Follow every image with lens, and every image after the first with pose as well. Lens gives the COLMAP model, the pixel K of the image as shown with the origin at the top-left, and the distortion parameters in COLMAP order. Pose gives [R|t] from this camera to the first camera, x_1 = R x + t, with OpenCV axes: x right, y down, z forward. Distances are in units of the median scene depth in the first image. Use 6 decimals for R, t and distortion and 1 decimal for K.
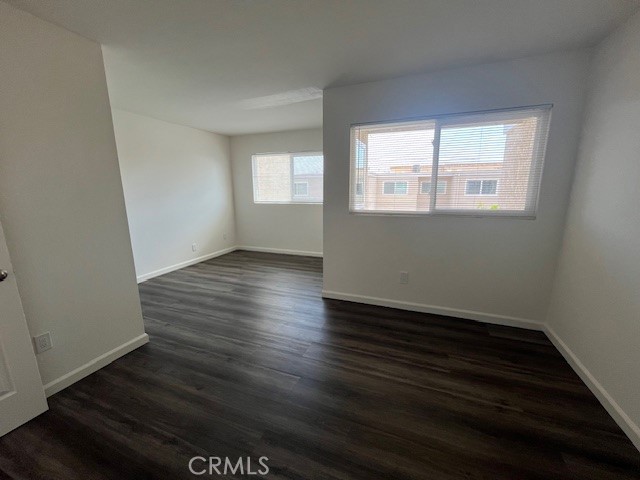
lens RADIAL K [[261.7, 0, 320.0], [0, 261.7, 240.0], [0, 0, 1]] dist [-0.001894, -0.000312]
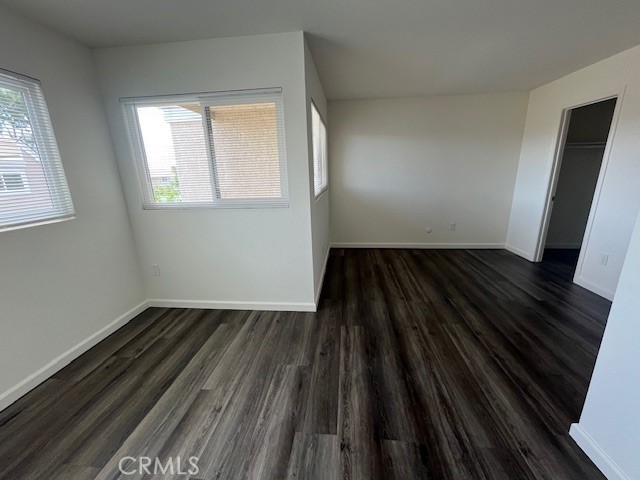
lens RADIAL K [[261.7, 0, 320.0], [0, 261.7, 240.0], [0, 0, 1]] dist [-0.001894, -0.000312]
pose [[-0.267572, -0.234472, 0.934574, -0.898168], [0.221151, 0.929102, 0.296416, -0.282161], [-0.937815, 0.285994, -0.196748, 1.431246]]
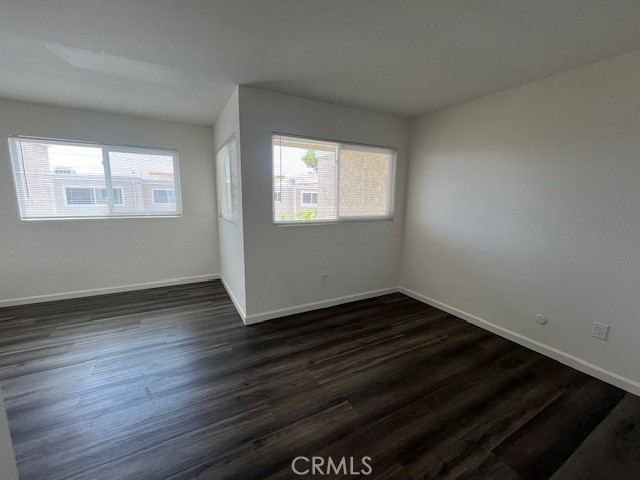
lens RADIAL K [[261.7, 0, 320.0], [0, 261.7, 240.0], [0, 0, 1]] dist [-0.001894, -0.000312]
pose [[0.636752, -0.107223, 0.763577, -0.604525], [0.133849, 0.990620, 0.027487, -0.062487], [-0.759363, 0.084702, 0.645131, 0.323356]]
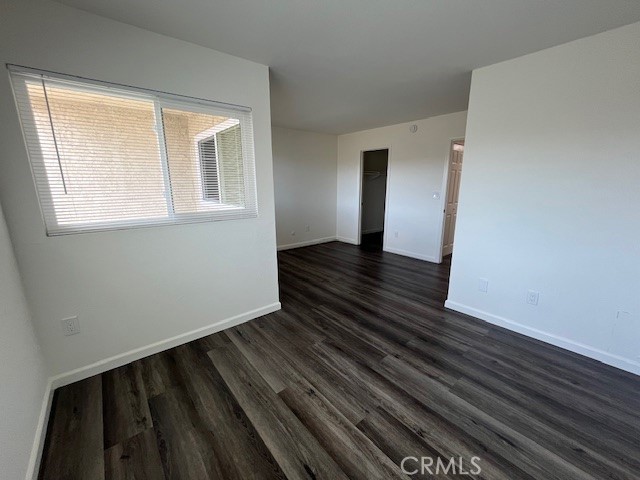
lens RADIAL K [[261.7, 0, 320.0], [0, 261.7, 240.0], [0, 0, 1]] dist [-0.001894, -0.000312]
pose [[-0.877154, -0.095381, 0.470641, -0.656002], [0.103415, 0.919559, 0.379099, -0.413449], [-0.468941, 0.381199, -0.796731, 2.045872]]
